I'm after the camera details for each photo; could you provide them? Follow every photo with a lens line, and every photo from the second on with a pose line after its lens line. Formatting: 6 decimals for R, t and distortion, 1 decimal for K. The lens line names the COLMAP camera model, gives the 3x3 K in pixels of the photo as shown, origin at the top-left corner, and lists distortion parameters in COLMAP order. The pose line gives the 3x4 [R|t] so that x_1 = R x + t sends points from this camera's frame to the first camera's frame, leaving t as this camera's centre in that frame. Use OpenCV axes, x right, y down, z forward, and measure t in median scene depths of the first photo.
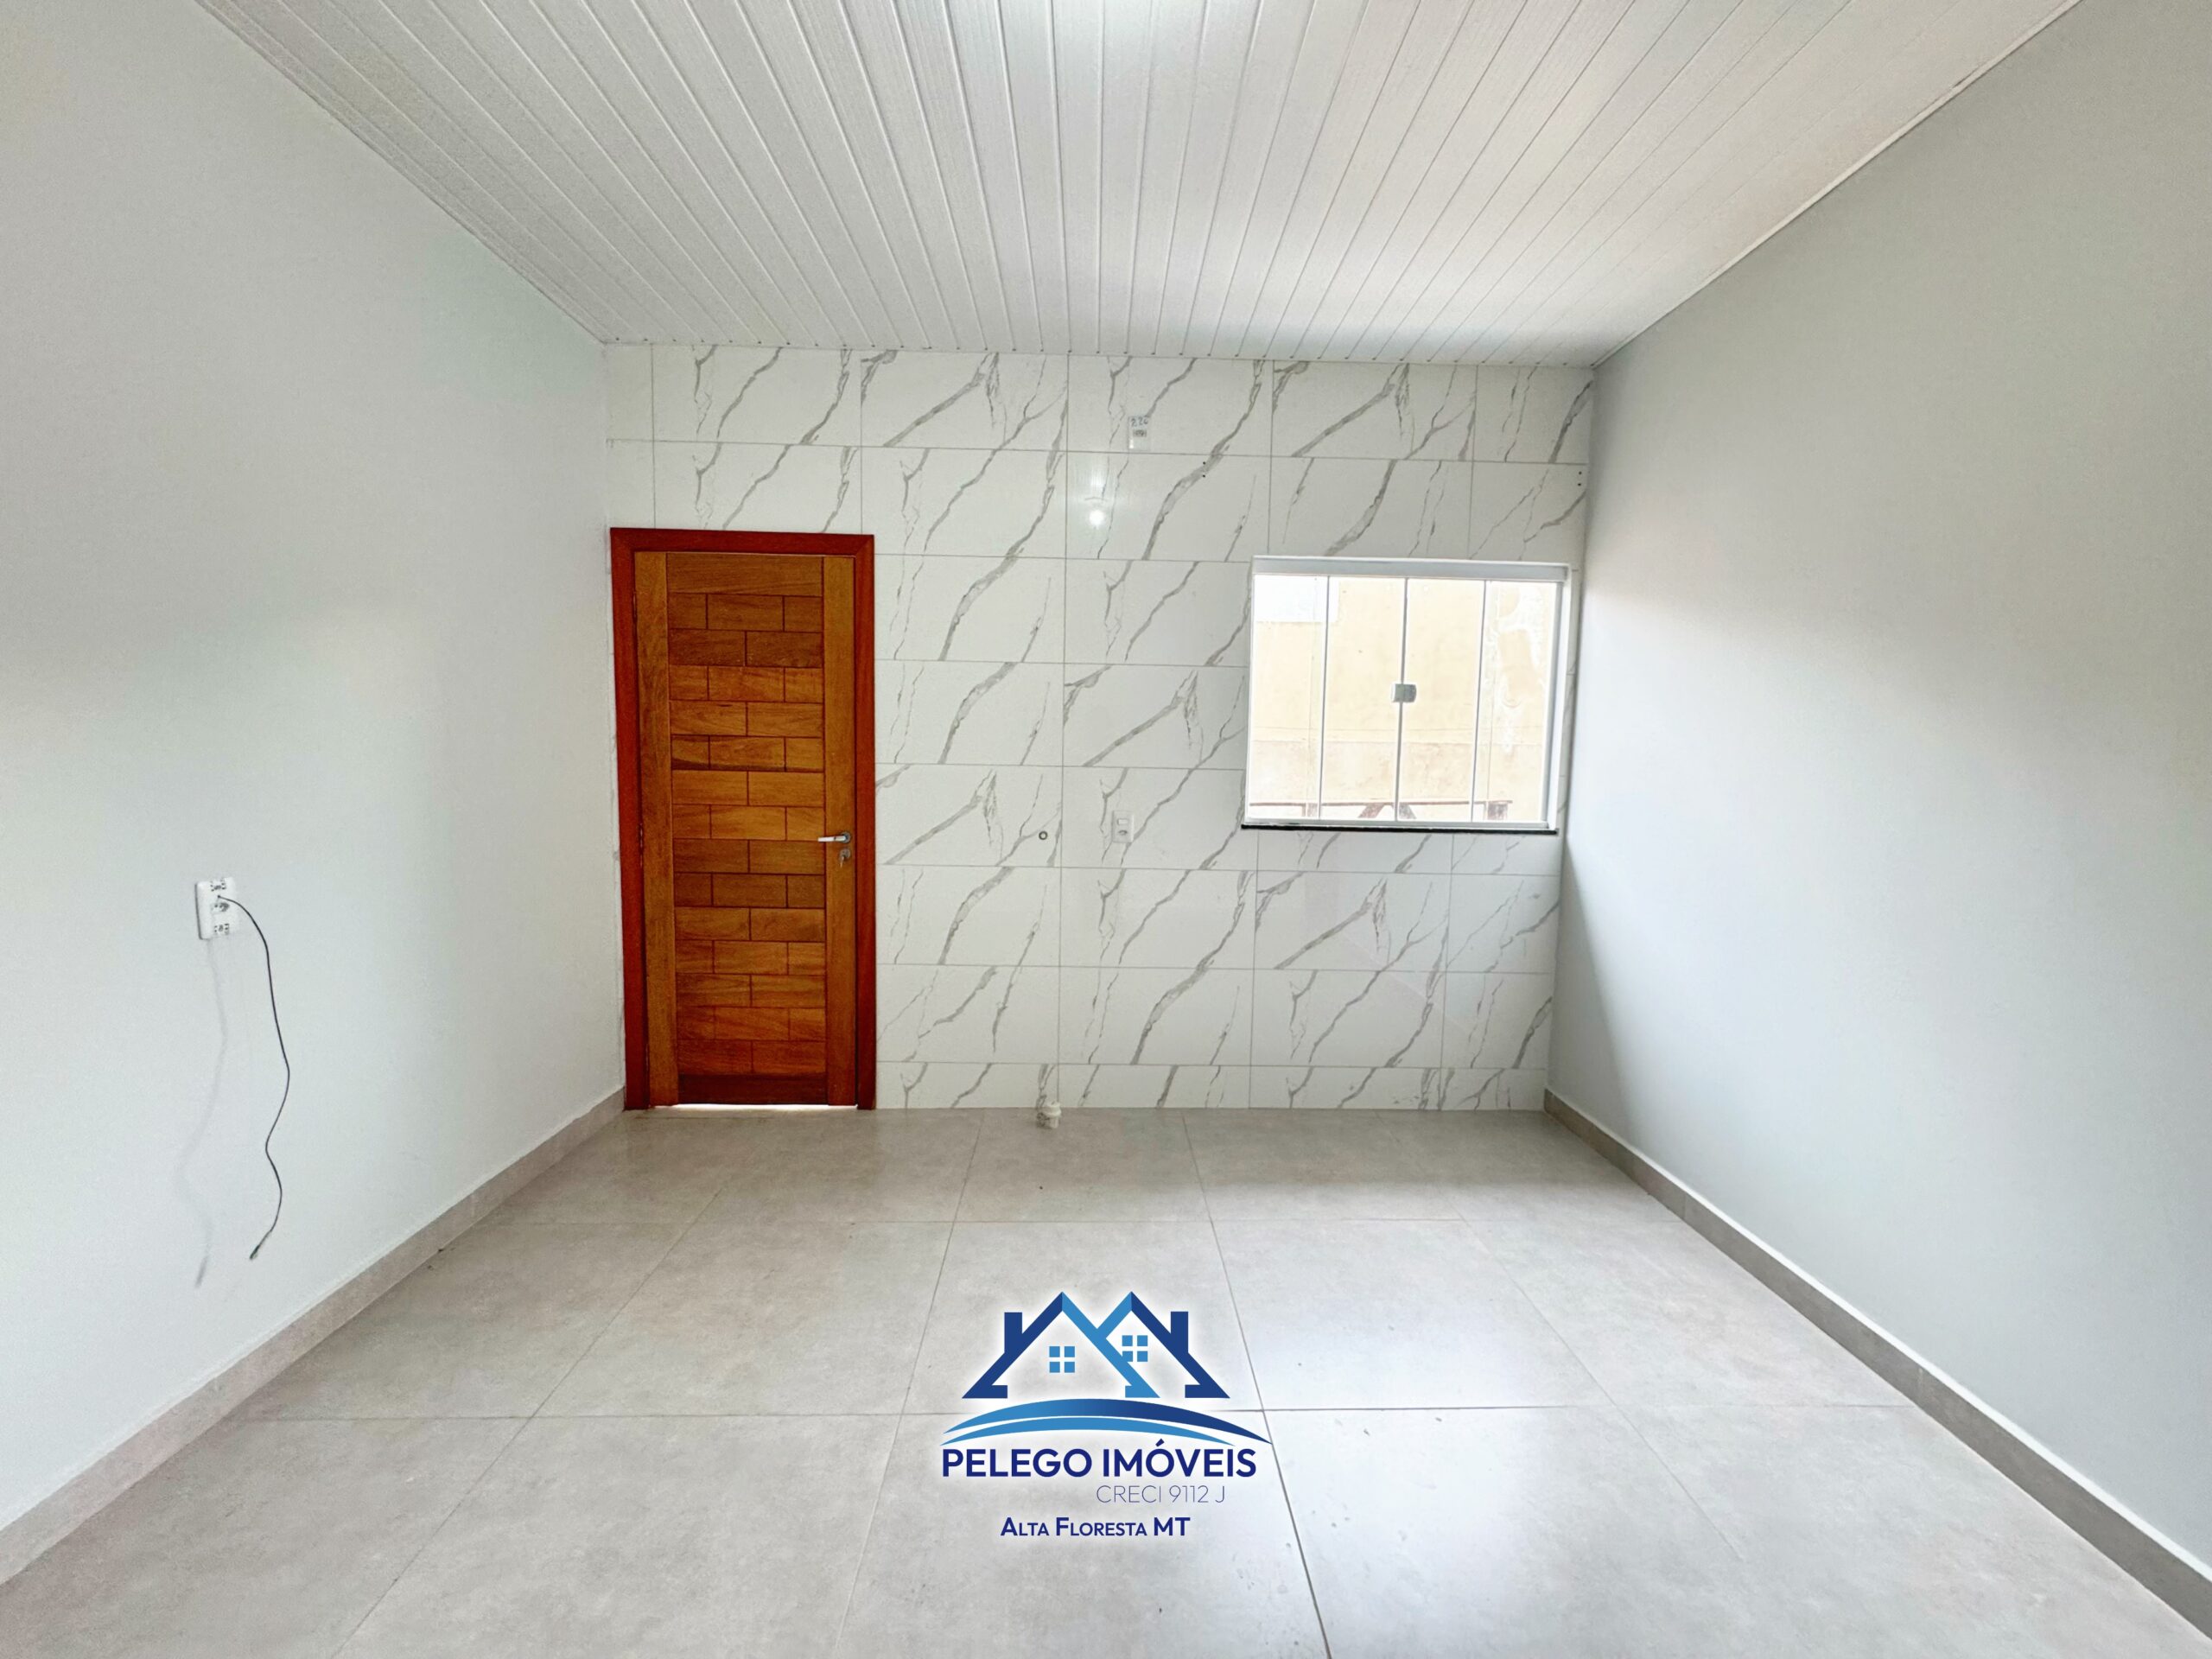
lens RADIAL K [[888.9, 0, 1116.0], [0, 888.9, 831.0], [0, 0, 1]] dist [-0.002546, -0.000306]
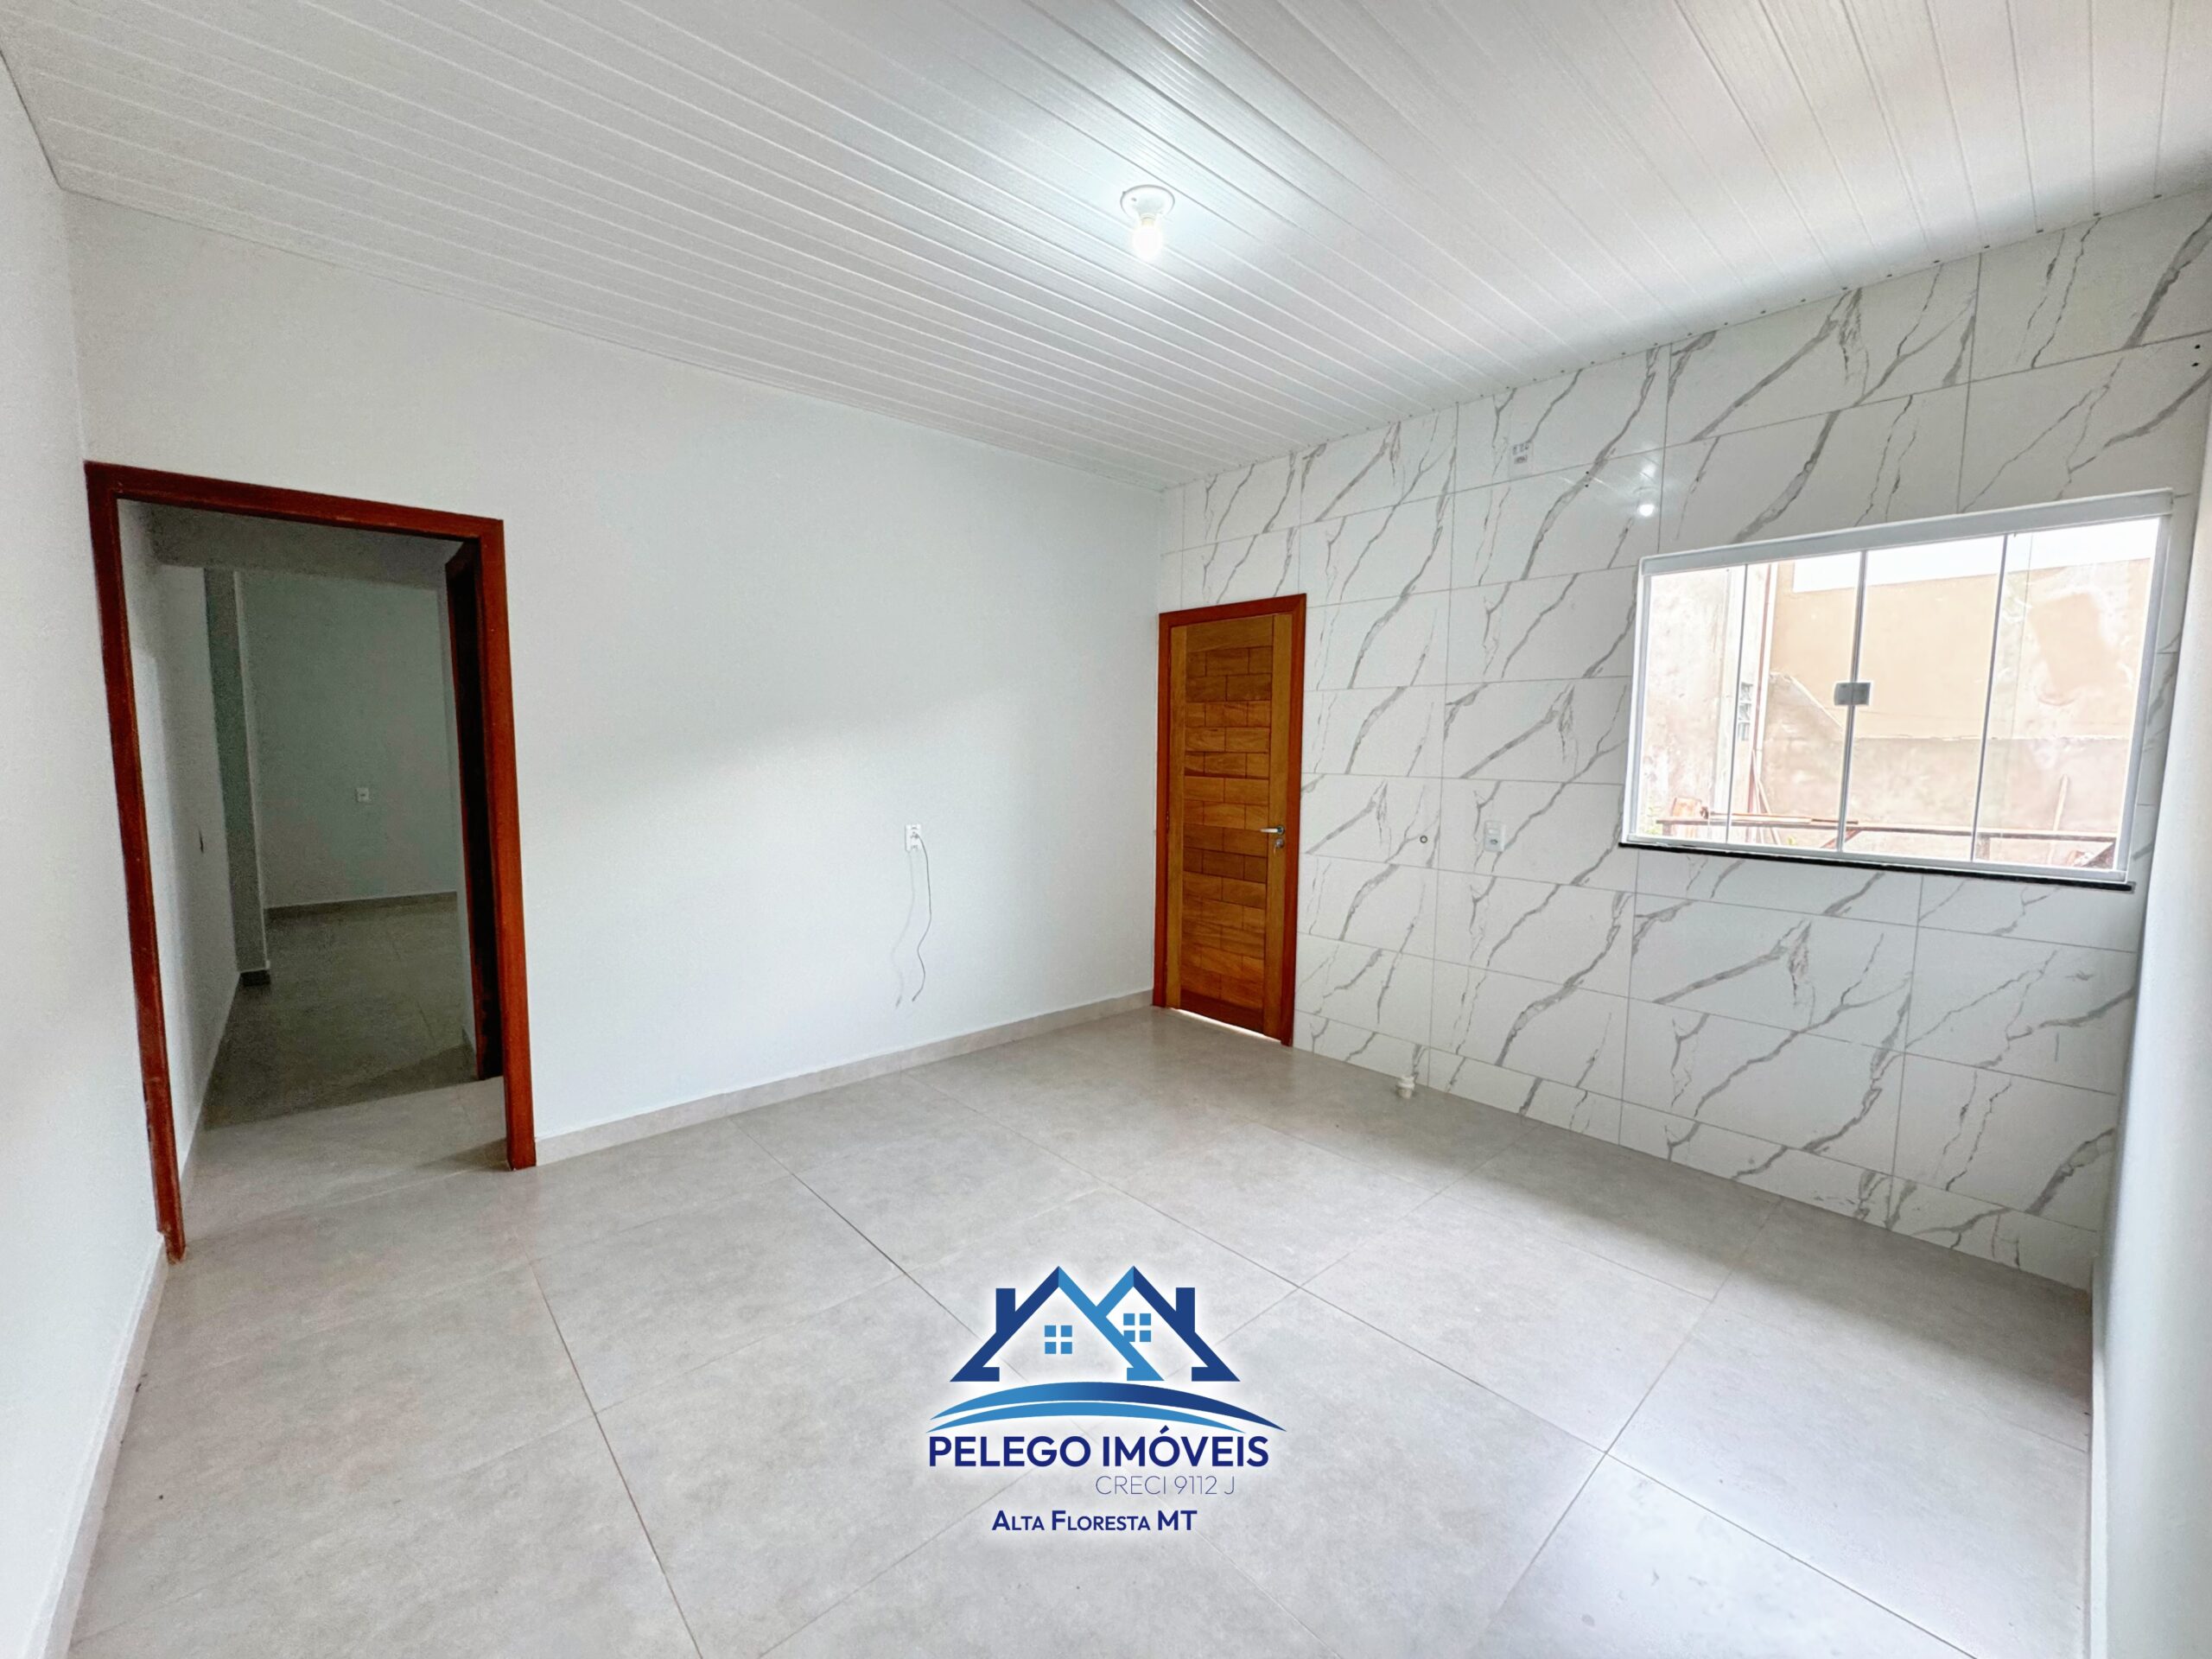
lens RADIAL K [[888.9, 0, 1098.7], [0, 888.9, 834.3], [0, 0, 1]] dist [-0.002546, -0.000306]
pose [[0.644836, 0.065217, -0.761534, 0.509162], [-0.064430, 0.997445, 0.030863, -0.009524], [0.761601, 0.029164, 0.647390, -0.036401]]
